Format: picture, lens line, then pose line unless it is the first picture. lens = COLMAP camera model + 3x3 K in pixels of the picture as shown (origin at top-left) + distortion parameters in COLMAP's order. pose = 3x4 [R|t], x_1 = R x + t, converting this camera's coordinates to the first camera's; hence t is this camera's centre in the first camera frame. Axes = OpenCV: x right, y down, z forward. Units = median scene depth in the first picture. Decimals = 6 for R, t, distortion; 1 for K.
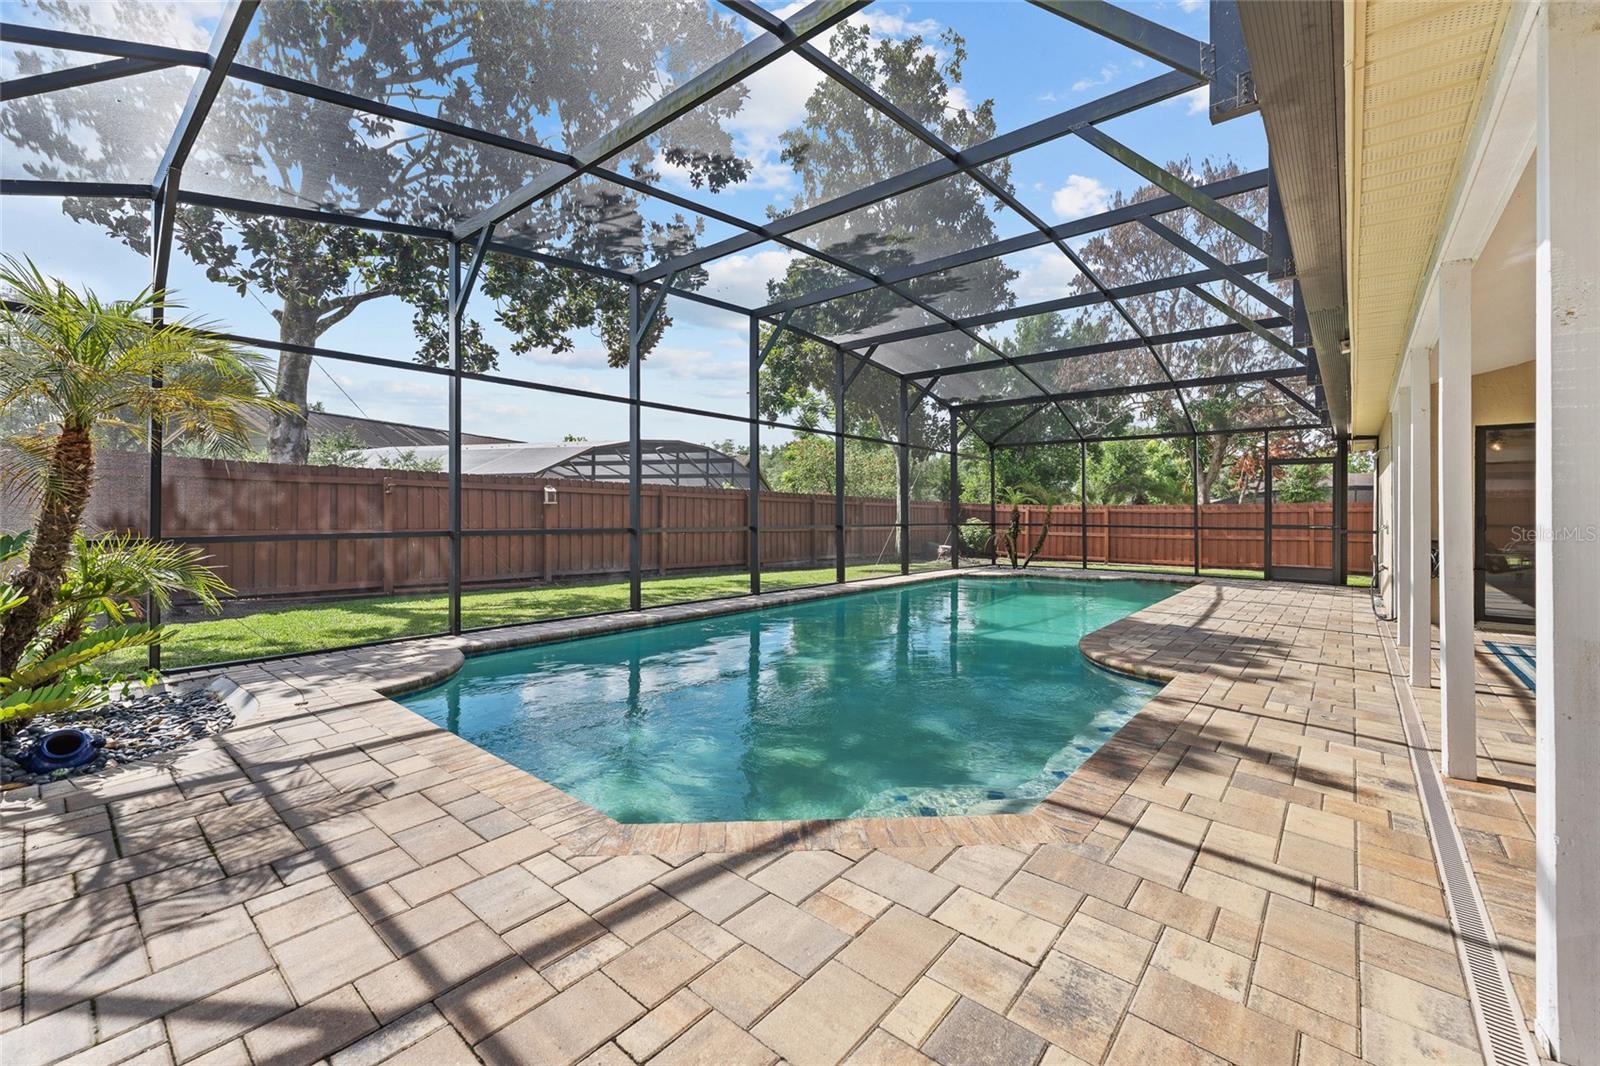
lens RADIAL K [[651.1, 0, 790.0], [0, 651.1, 511.1], [0, 0, 1]] dist [0.003654, 0.000576]
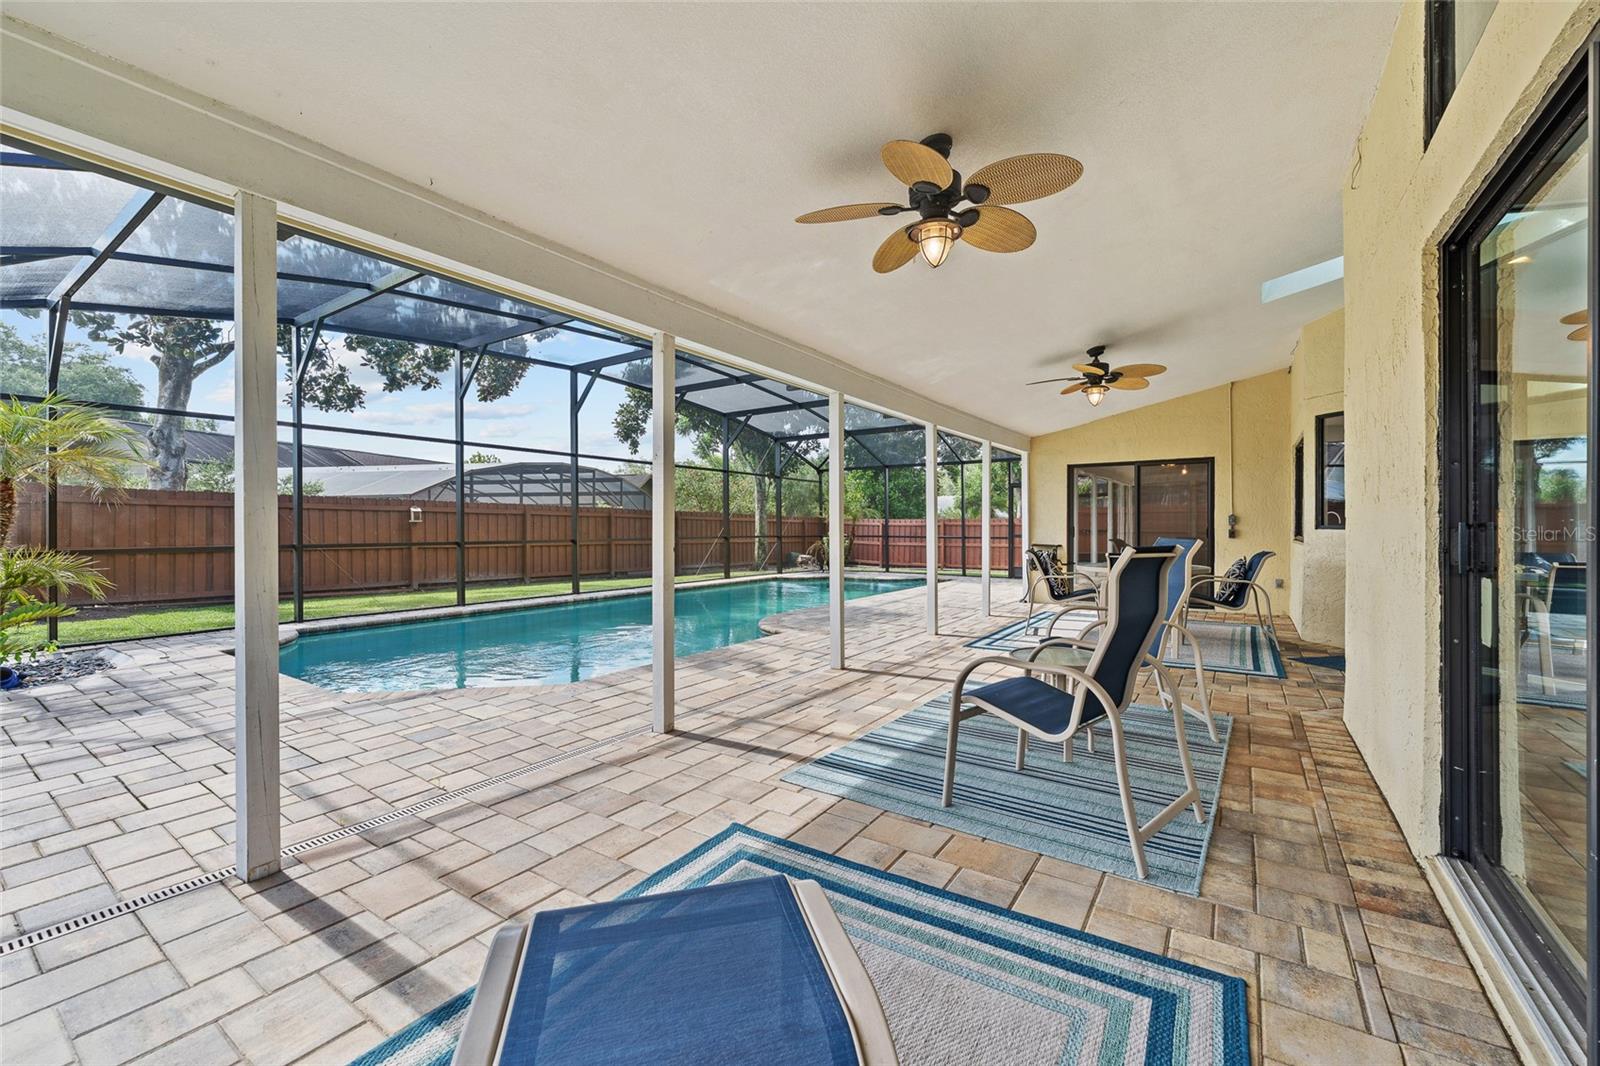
lens RADIAL K [[651.1, 0, 797.7], [0, 651.1, 528.5], [0, 0, 1]] dist [0.003654, 0.000576]
pose [[0.995146, -0.007071, 0.098155, 0.242484], [0.006477, 0.999959, 0.006370, -0.002681], [-0.098196, -0.005704, 0.995151, -0.278994]]
